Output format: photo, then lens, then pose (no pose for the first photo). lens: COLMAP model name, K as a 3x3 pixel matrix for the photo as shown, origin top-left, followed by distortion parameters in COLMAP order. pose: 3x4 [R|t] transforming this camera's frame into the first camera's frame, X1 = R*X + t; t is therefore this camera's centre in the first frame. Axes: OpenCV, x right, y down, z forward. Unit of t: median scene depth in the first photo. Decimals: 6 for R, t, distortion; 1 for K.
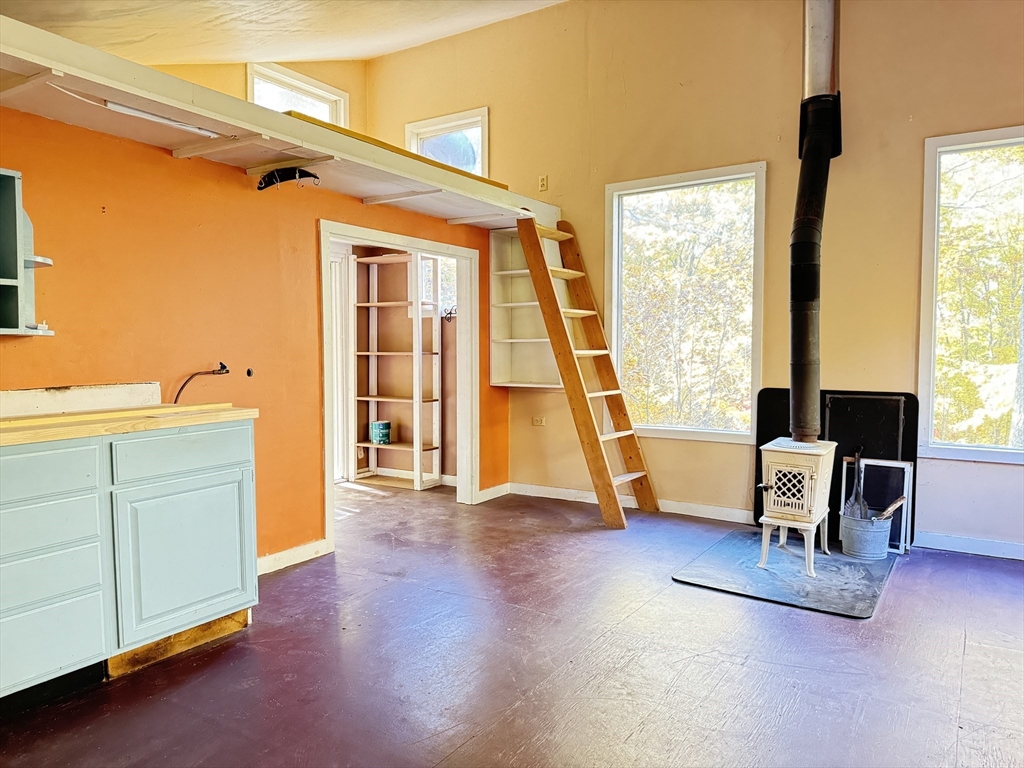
lens RADIAL K [[719.7, 0, 514.4], [0, 719.7, 387.3], [0, 0, 1]] dist [0.129864, -0.180525]
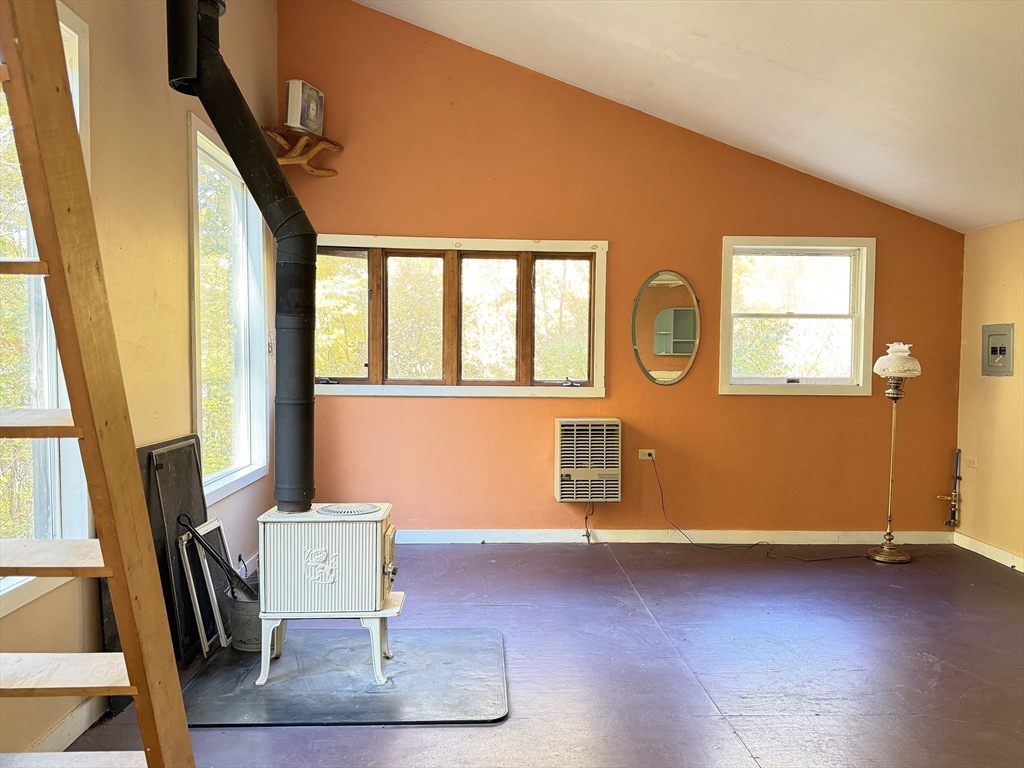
lens RADIAL K [[719.7, 0, 514.4], [0, 719.7, 387.3], [0, 0, 1]] dist [0.129864, -0.180525]
pose [[-0.568450, -0.037807, 0.821849, -0.263612], [0.034845, 0.996941, 0.069963, -0.075853], [-0.821980, 0.068408, -0.565394, 1.019003]]
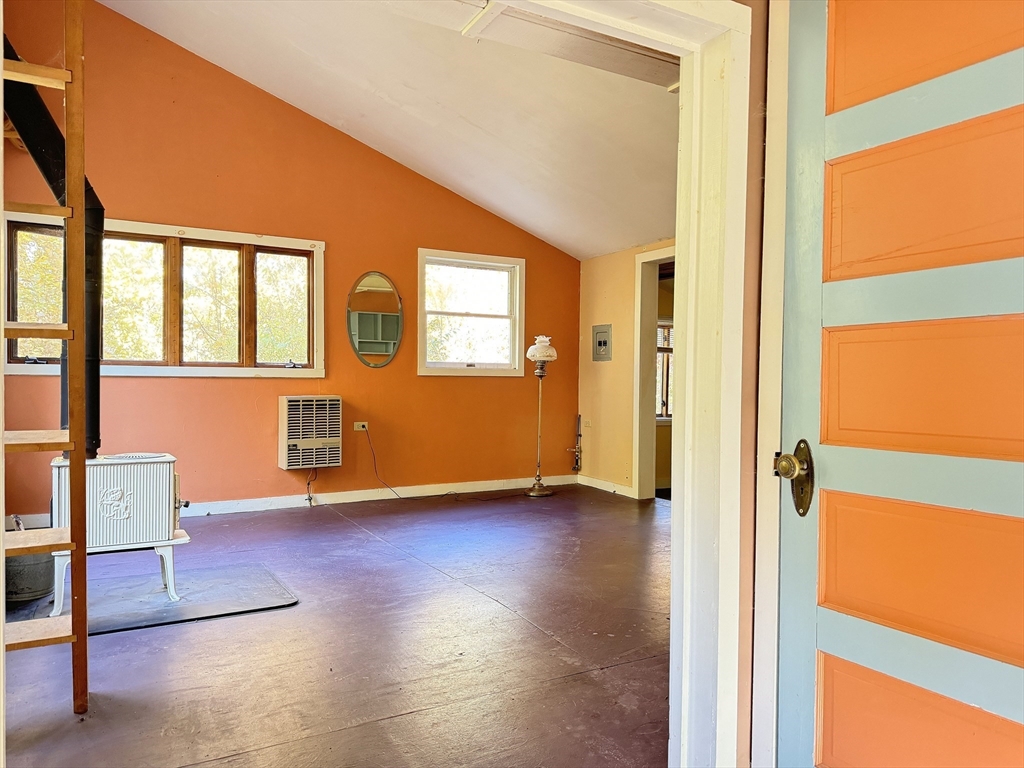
lens RADIAL K [[719.7, 0, 514.4], [0, 719.7, 387.3], [0, 0, 1]] dist [0.129864, -0.180525]
pose [[-0.881517, -0.014475, 0.471930, -0.326418], [0.016597, 0.997962, 0.061610, -0.037632], [-0.471860, 0.062143, -0.879481, 1.229713]]
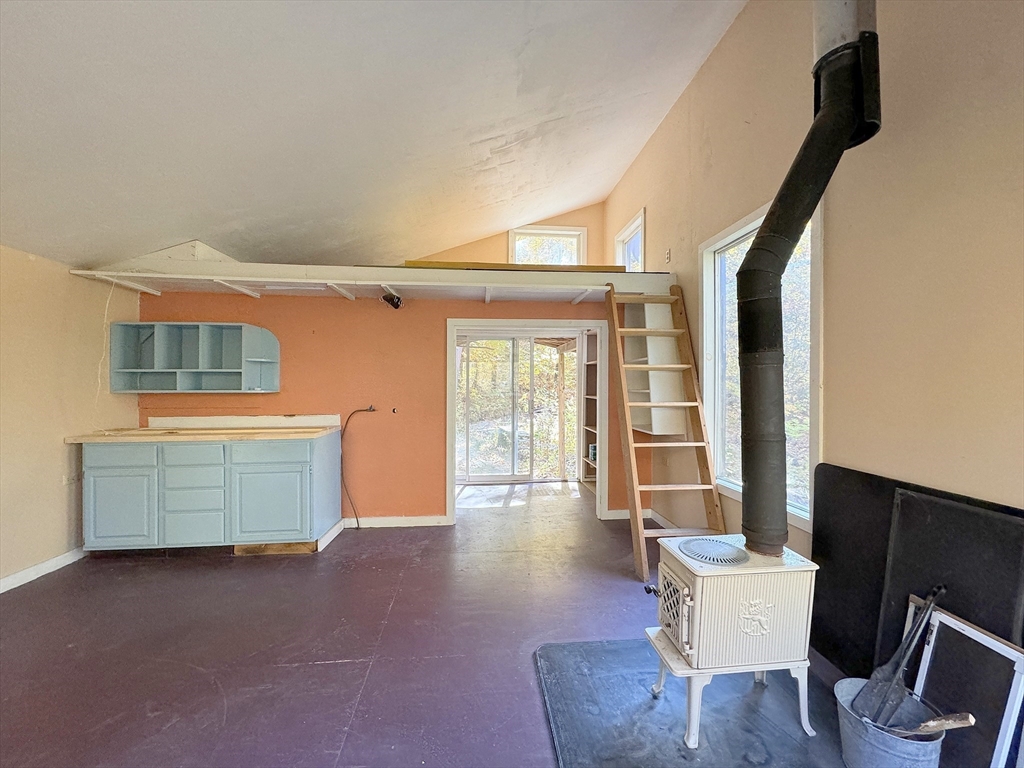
lens RADIAL K [[414.6, 0, 516.7], [0, 414.6, 386.4], [0, 0, 1]] dist [-0.001803, -0.000242]
pose [[0.611692, 0.006584, -0.791069, 0.470983], [-0.044644, 0.998659, -0.026210, -0.050473], [0.789835, 0.051349, 0.611166, 0.469335]]
